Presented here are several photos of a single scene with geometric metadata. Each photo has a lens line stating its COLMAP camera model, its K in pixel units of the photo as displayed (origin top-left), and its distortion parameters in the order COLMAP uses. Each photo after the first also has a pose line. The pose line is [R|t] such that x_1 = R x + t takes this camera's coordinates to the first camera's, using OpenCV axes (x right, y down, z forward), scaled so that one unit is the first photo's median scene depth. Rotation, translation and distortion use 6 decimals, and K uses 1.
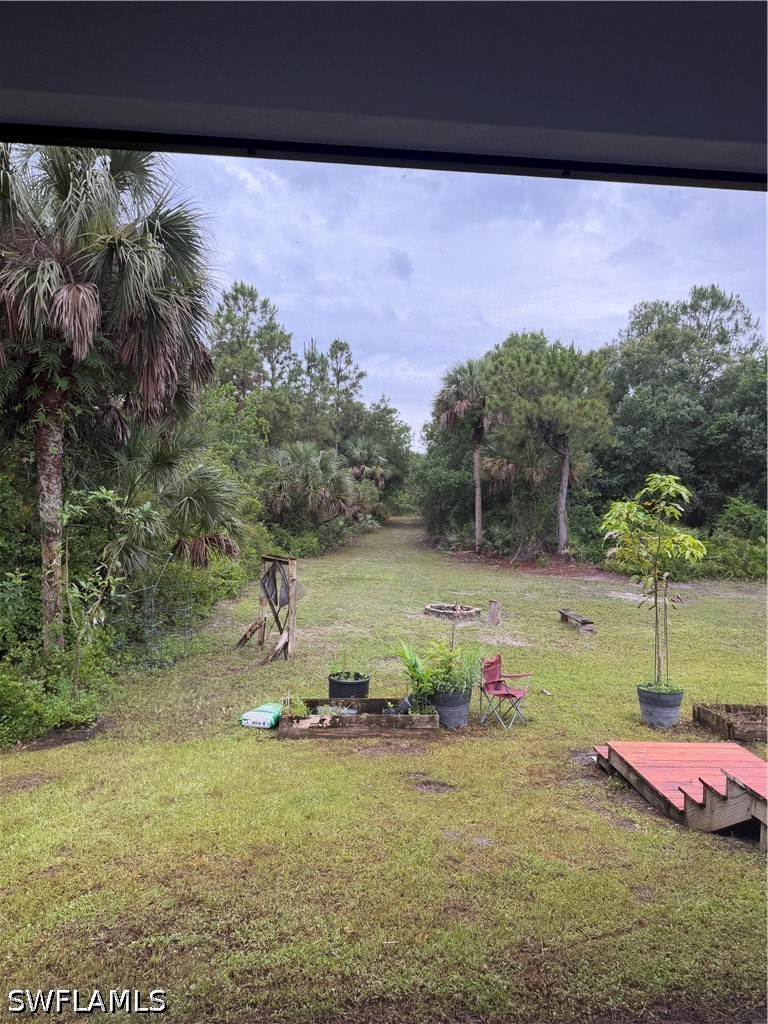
lens RADIAL K [[715.0, 0, 392.7], [0, 715.0, 508.3], [0, 0, 1]] dist [0.049616, -0.060107]
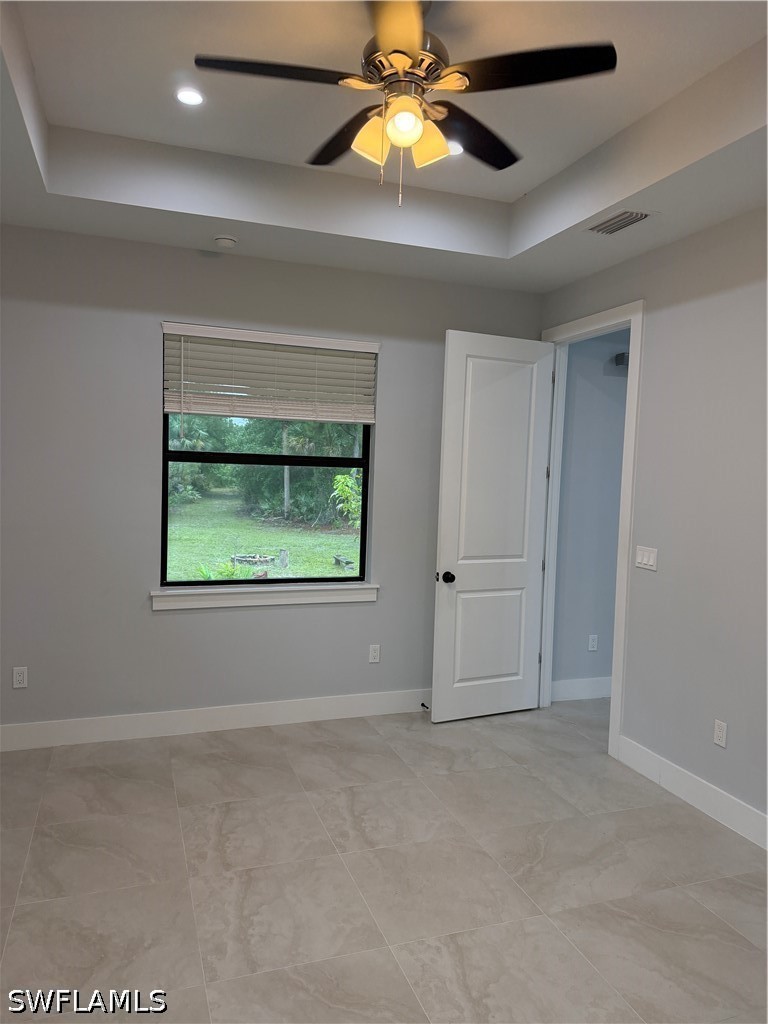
lens RADIAL K [[715.0, 0, 389.3], [0, 715.0, 511.6], [0, 0, 1]] dist [0.049616, -0.060107]
pose [[0.972616, -0.007216, 0.232304, 0.011378], [-0.002973, 0.999050, 0.043481, -0.000167], [-0.232397, -0.042981, 0.971671, -0.159061]]
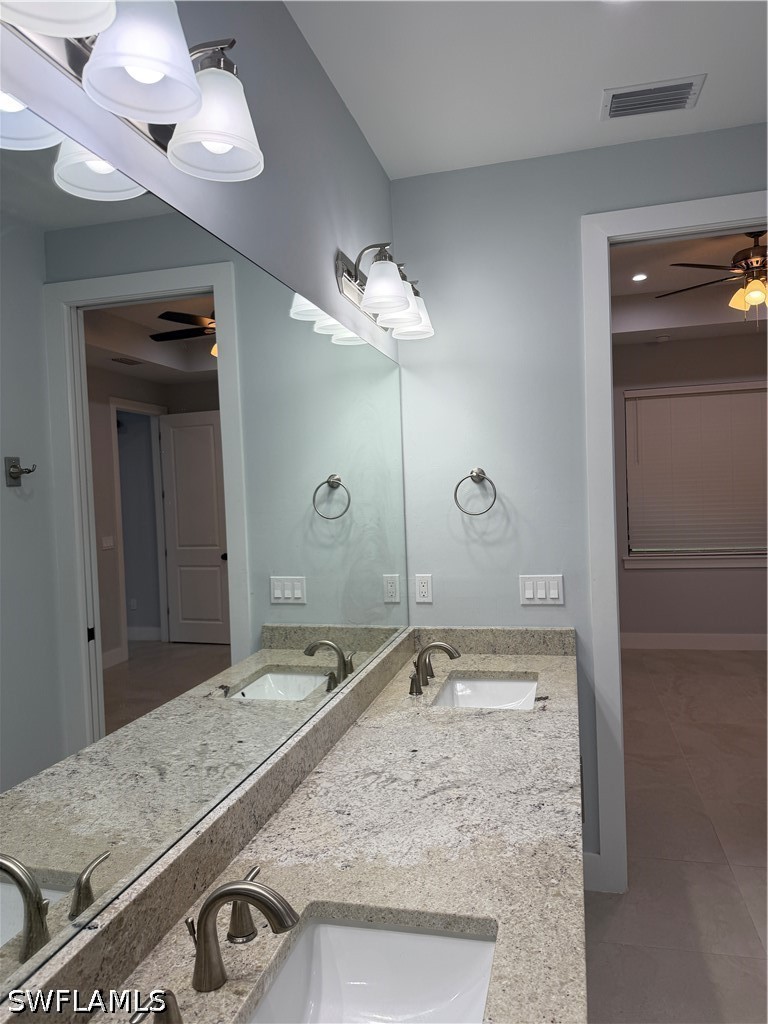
lens RADIAL K [[715.0, 0, 385.9], [0, 715.0, 510.2], [0, 0, 1]] dist [0.049616, -0.060107]
pose [[0.931281, -0.050045, -0.360847, 0.010437], [0.053858, 0.998548, 0.000513, 0.030252], [0.360297, -0.019912, 0.932625, -1.153762]]
